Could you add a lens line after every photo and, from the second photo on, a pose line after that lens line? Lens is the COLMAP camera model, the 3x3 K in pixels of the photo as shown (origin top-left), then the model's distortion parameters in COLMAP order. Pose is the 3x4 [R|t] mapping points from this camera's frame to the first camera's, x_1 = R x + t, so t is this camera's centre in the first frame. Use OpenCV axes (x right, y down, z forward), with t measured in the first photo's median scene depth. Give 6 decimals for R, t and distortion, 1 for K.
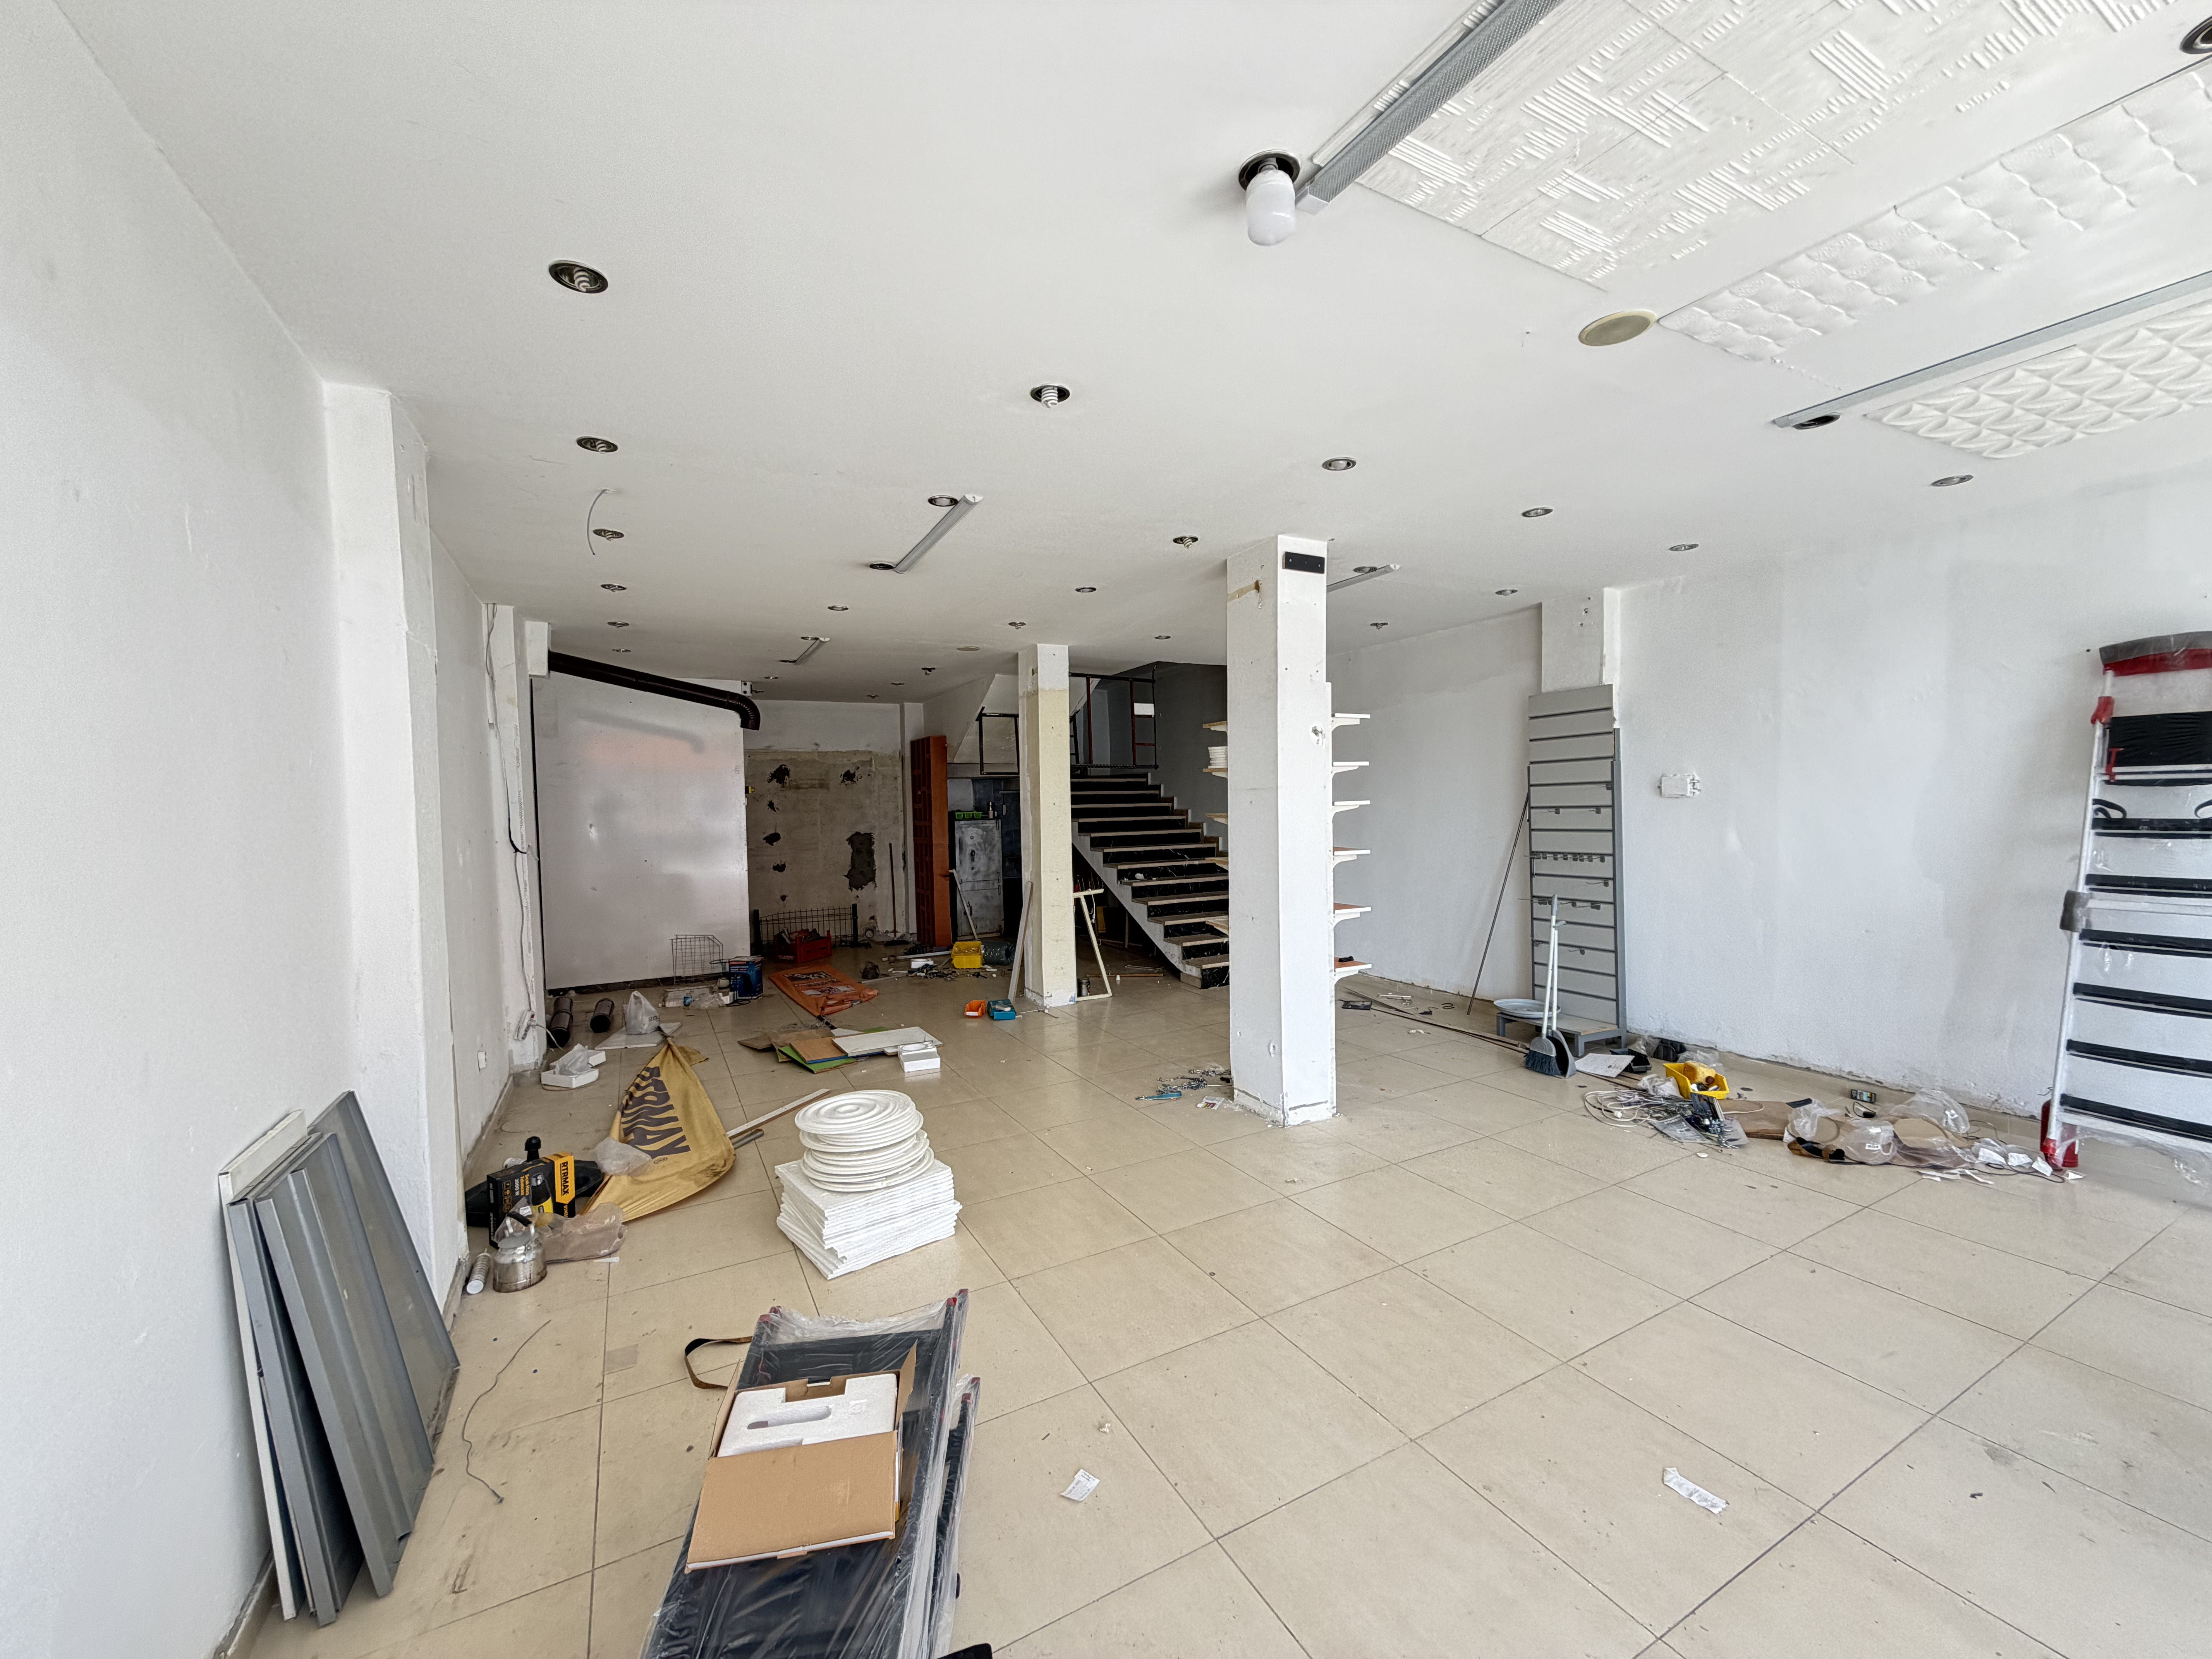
lens RADIAL K [[876.4, 0, 1101.8], [0, 876.4, 838.7], [0, 0, 1]] dist [-0.001541, 0.000359]
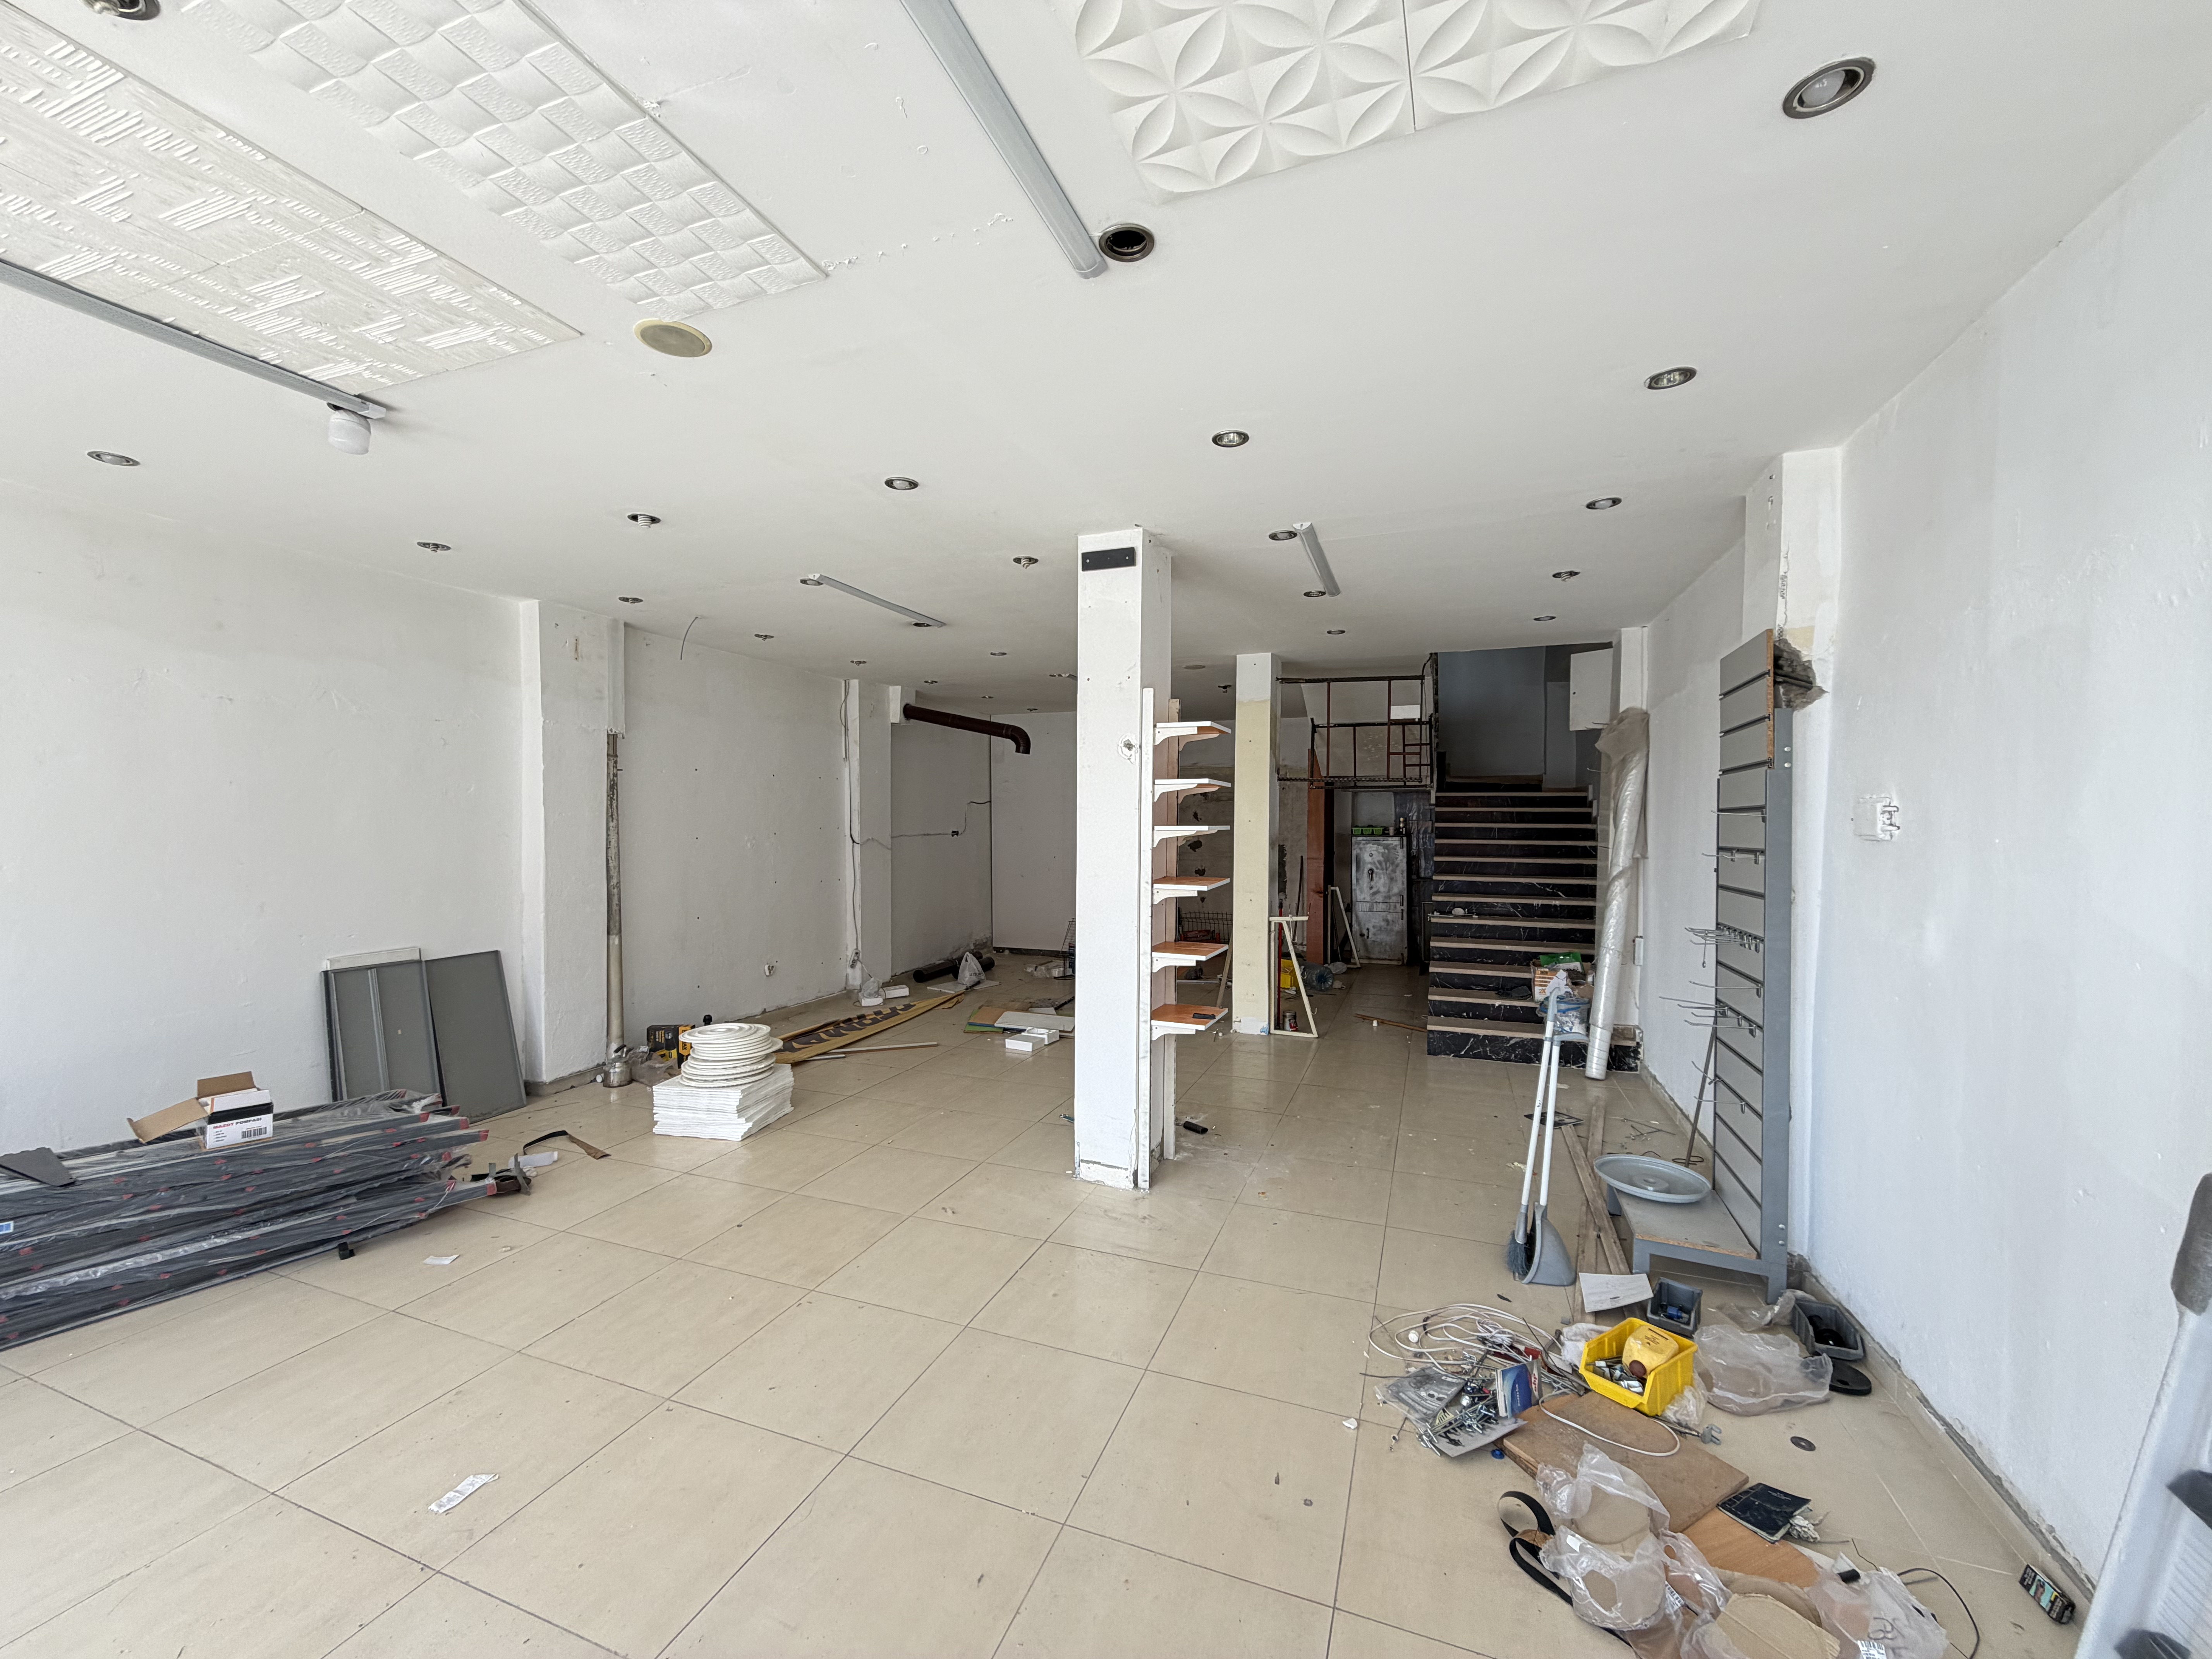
lens RADIAL K [[876.4, 0, 1095.8], [0, 876.4, 840.7], [0, 0, 1]] dist [-0.001541, 0.000359]
pose [[0.650639, 0.044257, -0.758096, 0.685120], [-0.050327, 0.998619, 0.015106, -0.029672], [0.757718, 0.028324, 0.651968, 0.309340]]
